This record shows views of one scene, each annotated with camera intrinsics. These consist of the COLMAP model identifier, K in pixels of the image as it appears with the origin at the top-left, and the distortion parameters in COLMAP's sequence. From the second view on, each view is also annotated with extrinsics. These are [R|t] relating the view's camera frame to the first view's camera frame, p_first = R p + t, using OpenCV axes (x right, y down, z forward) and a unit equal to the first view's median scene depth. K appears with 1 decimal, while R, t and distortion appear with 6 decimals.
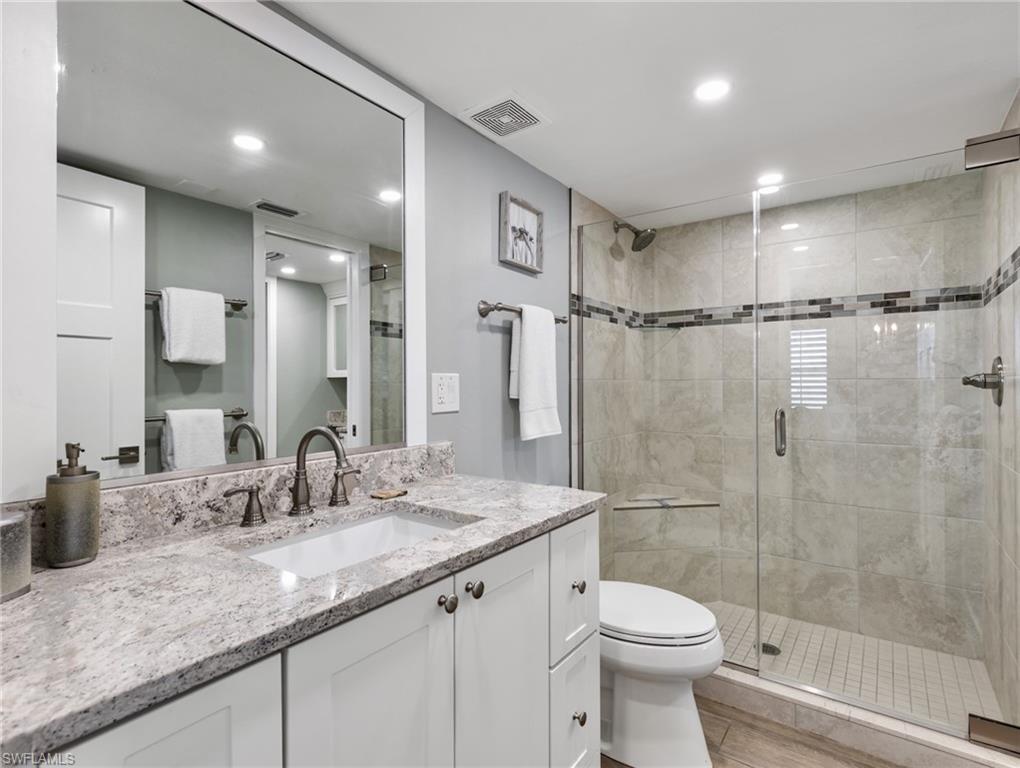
lens RADIAL K [[513.4, 0, 510.0], [0, 513.4, 384.0], [0, 0, 1]] dist [-0.003678, 0.000729]
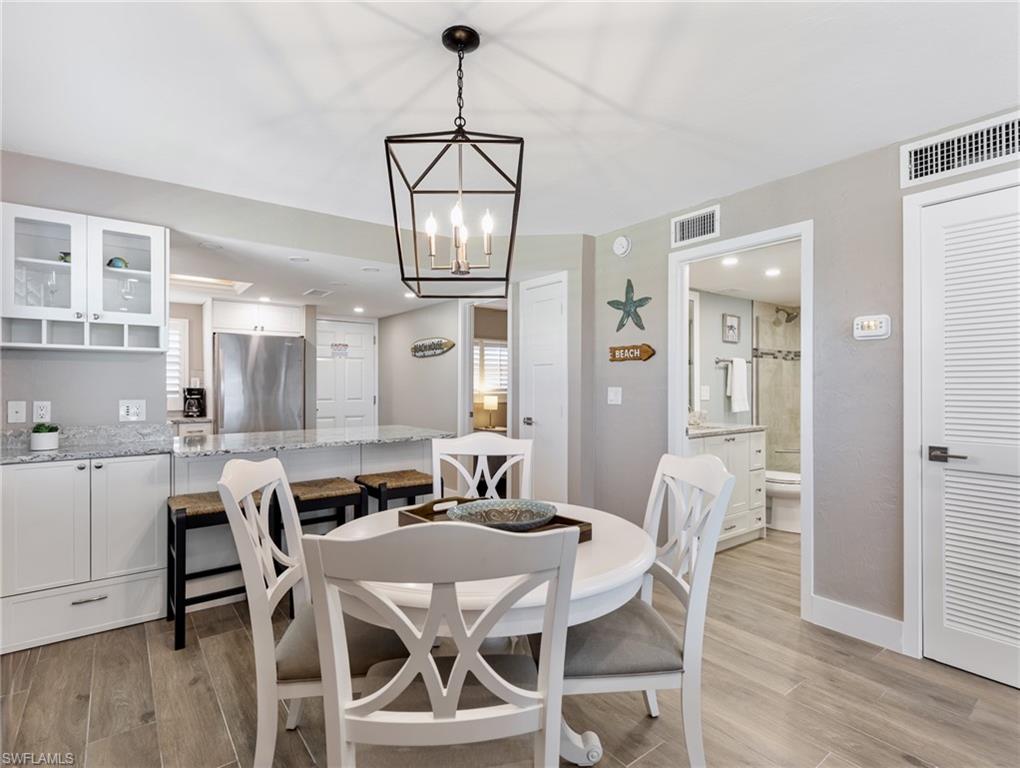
lens RADIAL K [[513.4, 0, 510.0], [0, 513.4, 384.0], [0, 0, 1]] dist [-0.003678, 0.000729]
pose [[0.954593, 0.003312, -0.297894, -0.265699], [-0.003195, 0.999995, 0.000880, -0.027418], [0.297895, 0.000112, 0.954599, -1.706645]]
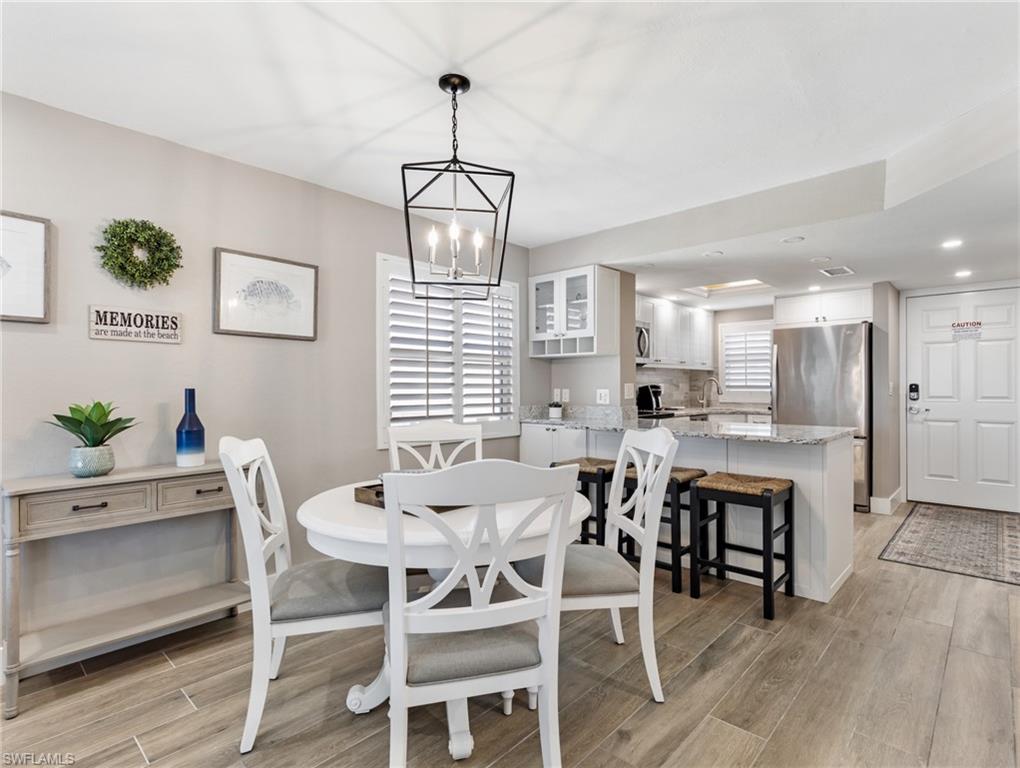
lens RADIAL K [[513.4, 0, 510.0], [0, 513.4, 384.0], [0, 0, 1]] dist [-0.003678, 0.000729]
pose [[-0.139885, 0.003768, -0.990161, 0.449447], [0.004885, 0.999983, 0.003115, -0.004276], [0.990156, -0.004402, -0.139902, -0.622147]]
